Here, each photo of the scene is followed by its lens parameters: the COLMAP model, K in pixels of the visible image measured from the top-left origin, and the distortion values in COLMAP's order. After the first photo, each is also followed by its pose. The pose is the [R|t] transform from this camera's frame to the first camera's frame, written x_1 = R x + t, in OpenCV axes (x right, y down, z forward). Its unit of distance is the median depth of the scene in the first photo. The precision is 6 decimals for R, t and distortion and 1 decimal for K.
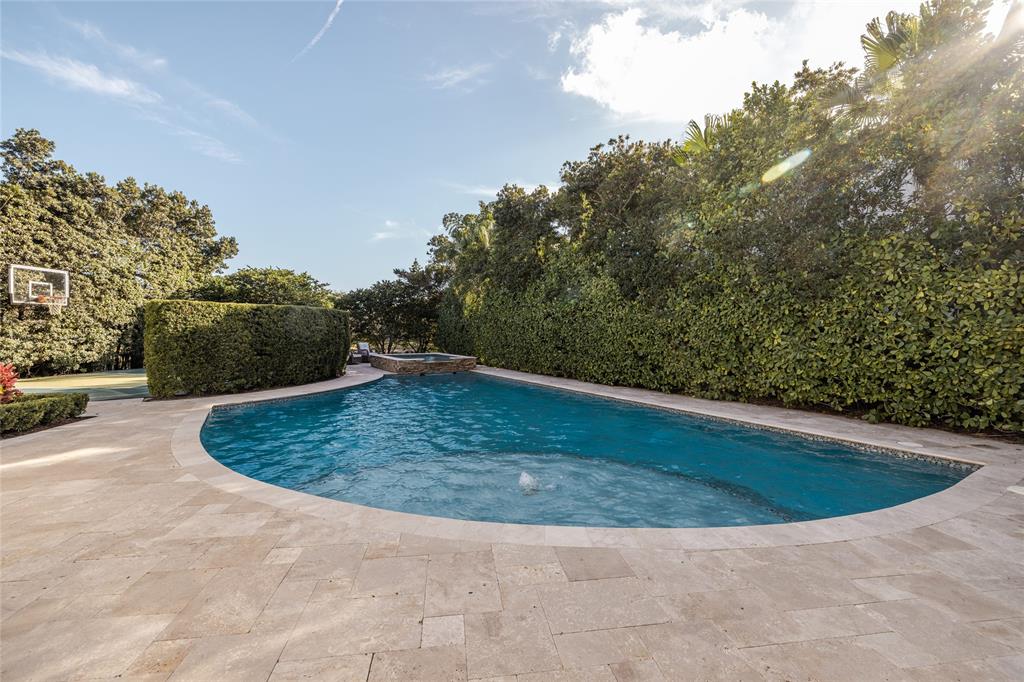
lens RADIAL K [[429.7, 0, 507.5], [0, 429.7, 337.3], [0, 0, 1]] dist [-0.002861, 0.001202]
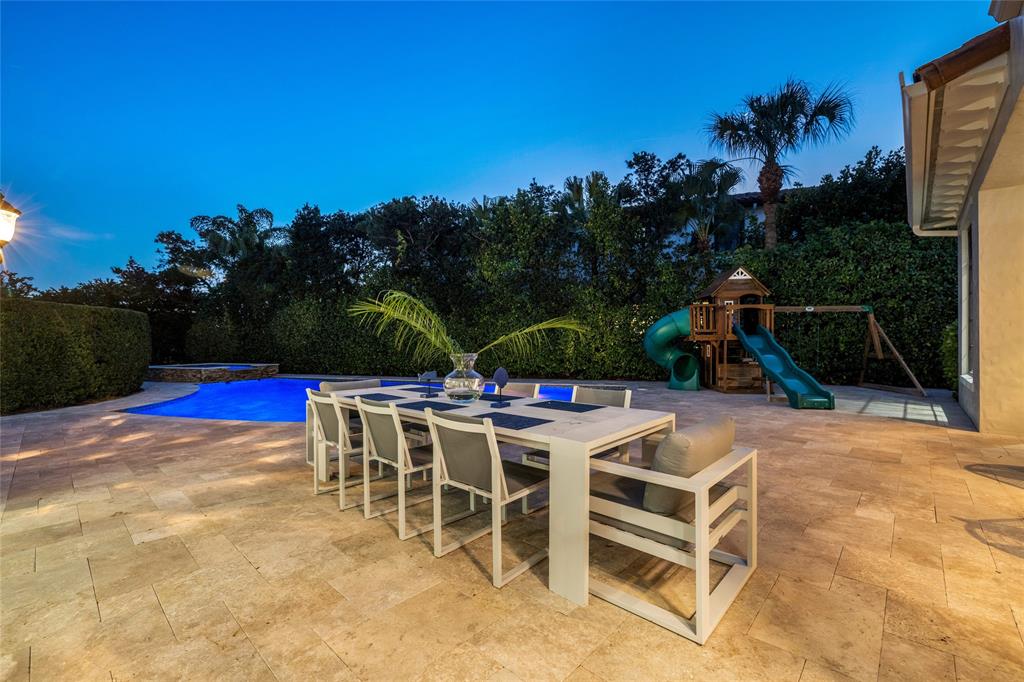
lens RADIAL K [[437.3, 0, 500.0], [0, 437.3, 339.6], [0, 0, 1]] dist [-0.001334, -0.000274]
pose [[0.784819, -0.004388, 0.619710, -0.559054], [0.020080, 0.999630, -0.018352, 0.031406], [-0.619400, 0.026847, 0.784616, -0.291099]]
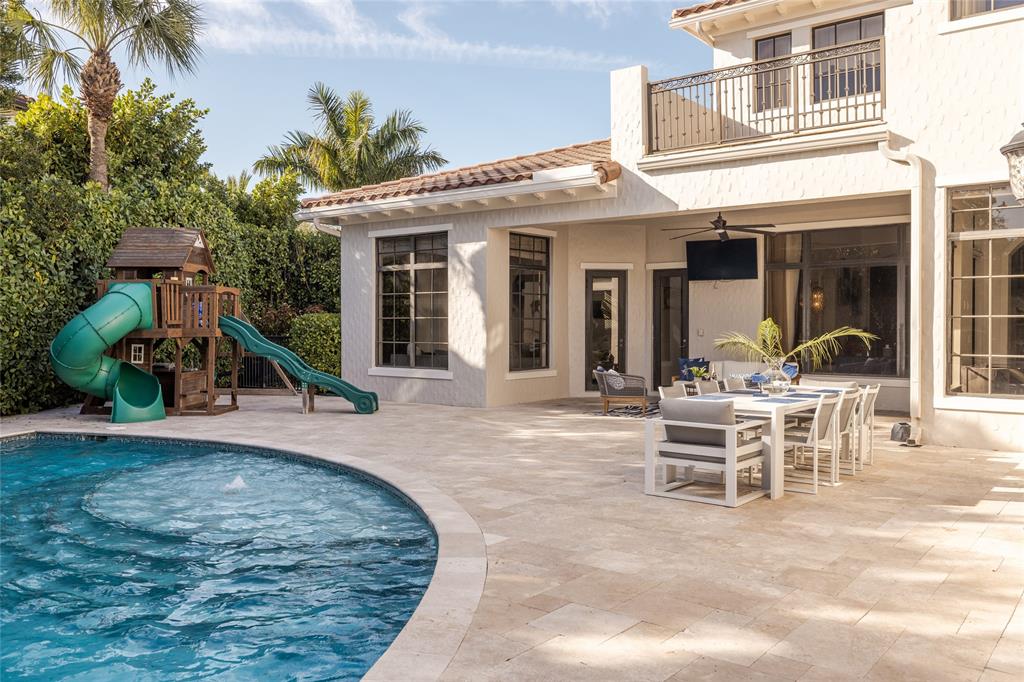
lens RADIAL K [[819.3, 0, 507.3], [0, 819.3, 333.2], [0, 0, 1]] dist [-0.011682, -0.005531]
pose [[-0.695285, -0.014236, 0.718593, -0.806876], [0.005340, 0.999674, 0.024971, -0.017812], [-0.718714, 0.021199, -0.694982, 0.893202]]
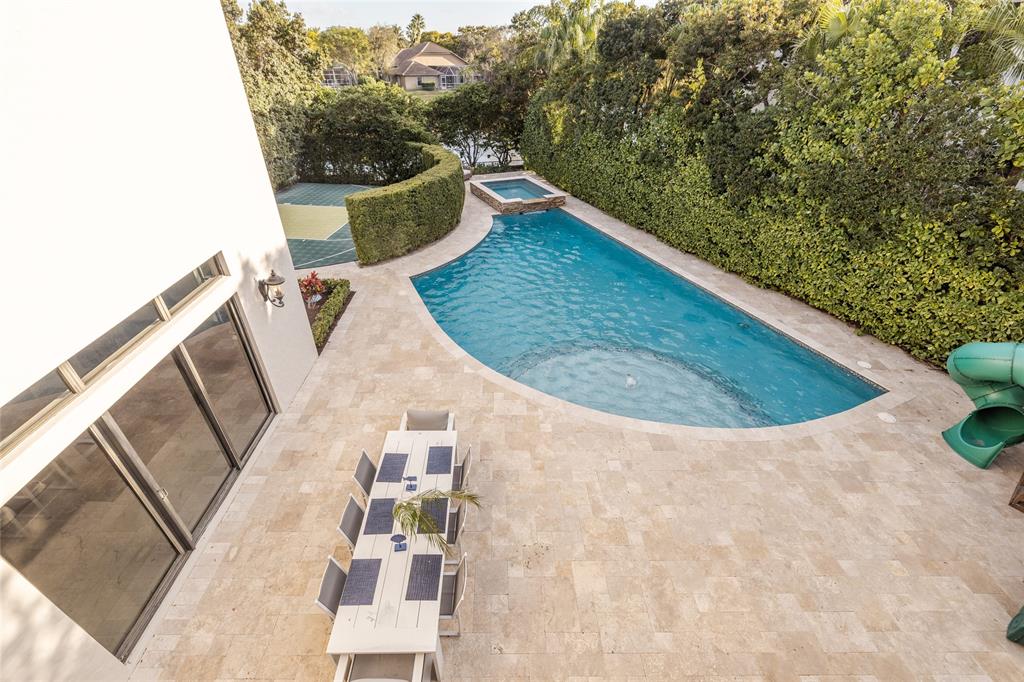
lens RADIAL K [[429.7, 0, 498.7], [0, 429.7, 336.7], [0, 0, 1]] dist [-0.002861, 0.001202]
pose [[0.991044, 0.079788, -0.107073, -0.178863], [-0.009521, 0.842034, 0.539340, -0.455107], [0.133193, -0.533490, 0.835253, -0.319533]]
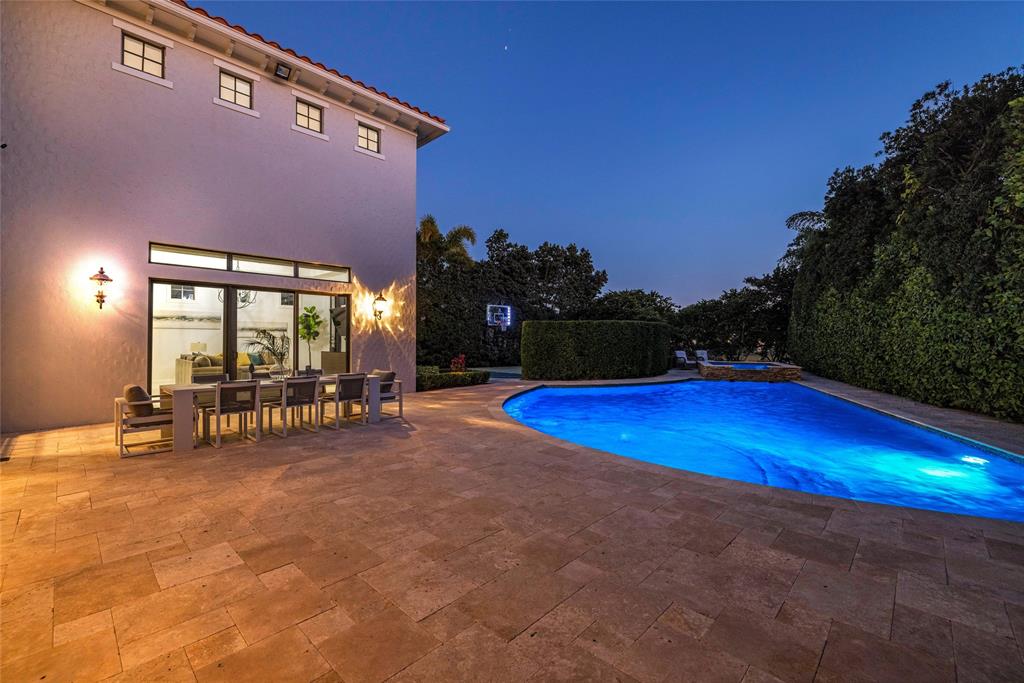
lens RADIAL K [[429.7, 0, 500.5], [0, 429.7, 339.5], [0, 0, 1]] dist [-0.002861, 0.001202]
pose [[0.608223, -0.007409, -0.793731, 0.485599], [-0.008391, 0.999841, -0.015763, 0.013766], [0.793722, 0.016248, 0.608064, -0.124920]]
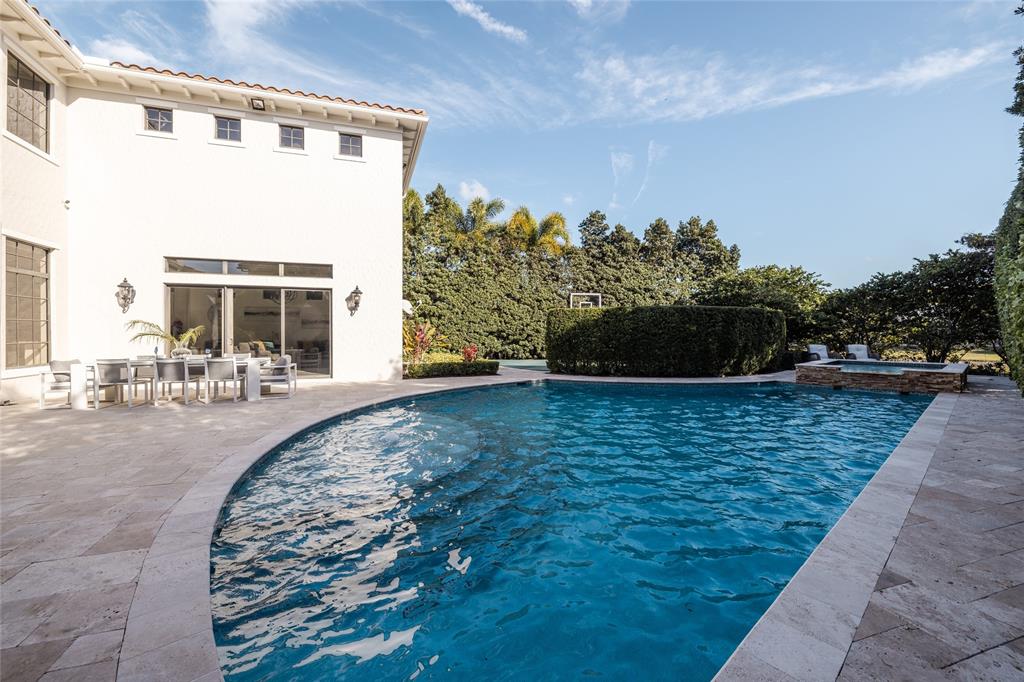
lens RADIAL K [[429.7, 0, 505.4], [0, 429.7, 334.7], [0, 0, 1]] dist [-0.002861, 0.001202]
pose [[0.185602, -0.002158, -0.982623, 0.689121], [-0.013370, 0.999899, -0.004722, 0.014842], [0.982534, 0.014014, 0.185555, 0.544650]]
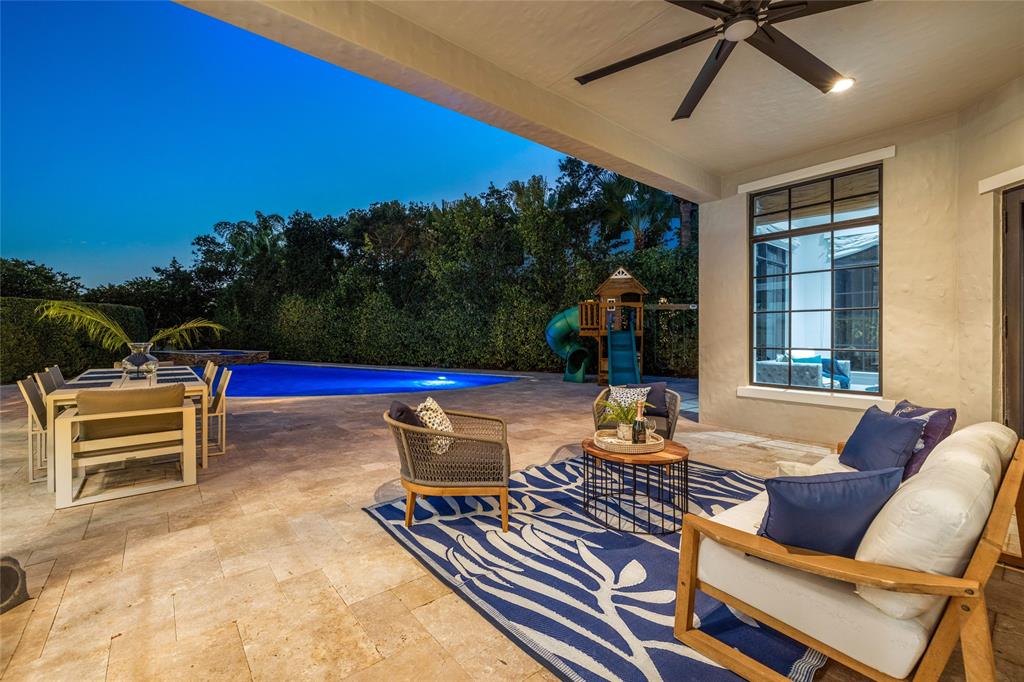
lens RADIAL K [[429.7, 0, 504.3], [0, 429.7, 341.1], [0, 0, 1]] dist [-0.002861, 0.001202]
pose [[0.857360, -0.005640, 0.514687, -0.235482], [0.005242, 0.999984, 0.002226, 0.034788], [-0.514691, 0.000789, 0.857375, -0.661023]]
